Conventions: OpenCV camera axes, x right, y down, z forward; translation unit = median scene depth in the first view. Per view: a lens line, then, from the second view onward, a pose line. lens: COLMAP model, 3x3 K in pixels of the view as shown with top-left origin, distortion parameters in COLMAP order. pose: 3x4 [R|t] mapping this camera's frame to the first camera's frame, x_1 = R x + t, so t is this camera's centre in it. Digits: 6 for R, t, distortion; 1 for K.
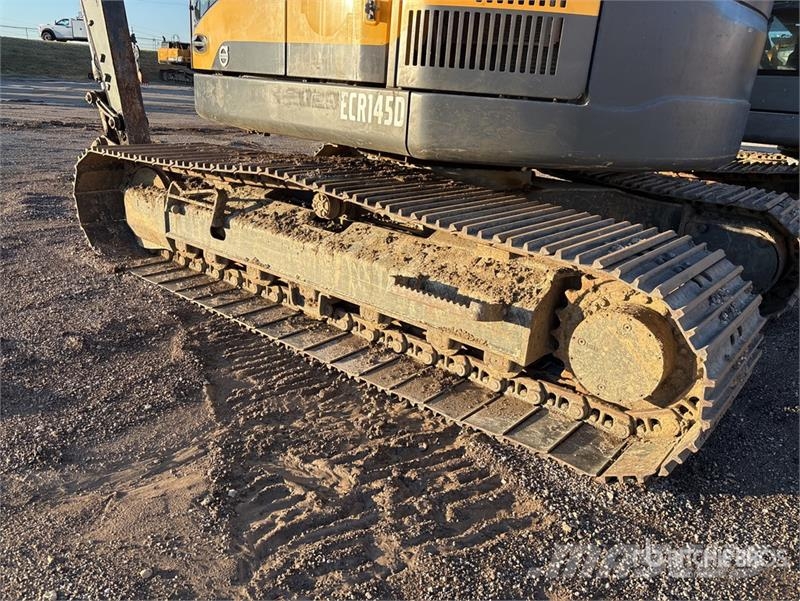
lens RADIAL K [[593.9, 0, 400.0], [0, 593.9, 300.5], [0, 0, 1]] dist [0.038041, -0.061770]
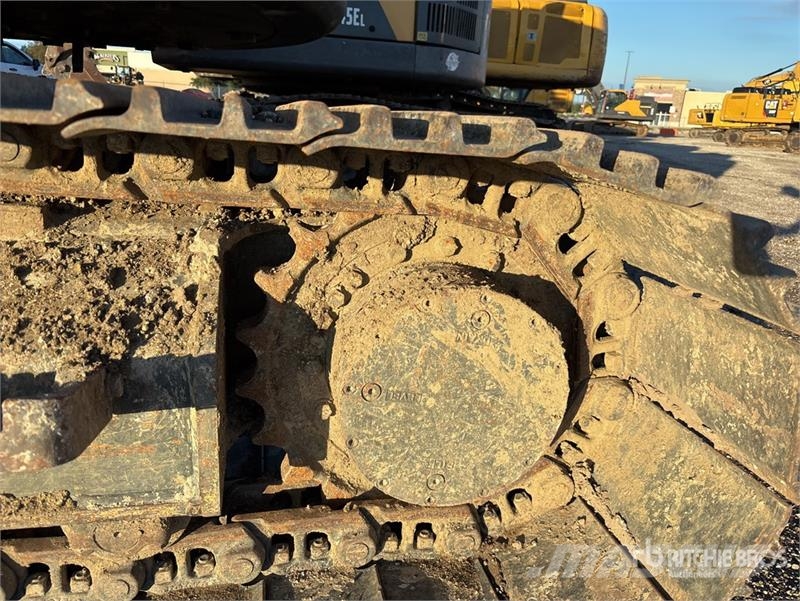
lens RADIAL K [[613.0, 0, 400.0], [0, 613.0, 300.5], [0, 0, 1]] dist [-0.006361, -0.005925]
pose [[0.619441, -0.260141, 0.740689, 0.039048], [0.243817, 0.960593, 0.133470, -0.026599], [-0.746222, 0.097916, 0.658457, 0.601356]]
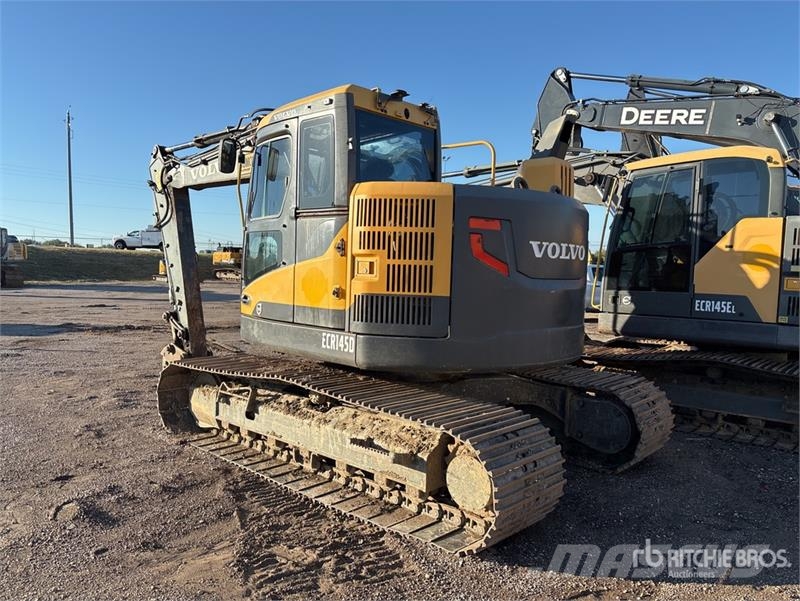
lens RADIAL K [[593.9, 0, 400.0], [0, 593.9, 300.5], [0, 0, 1]] dist [0.038041, -0.061770]
pose [[0.997718, -0.035544, -0.057405, 0.224804], [0.017271, 0.956284, -0.291928, 0.073801], [0.065272, 0.290270, 0.954716, -0.661551]]
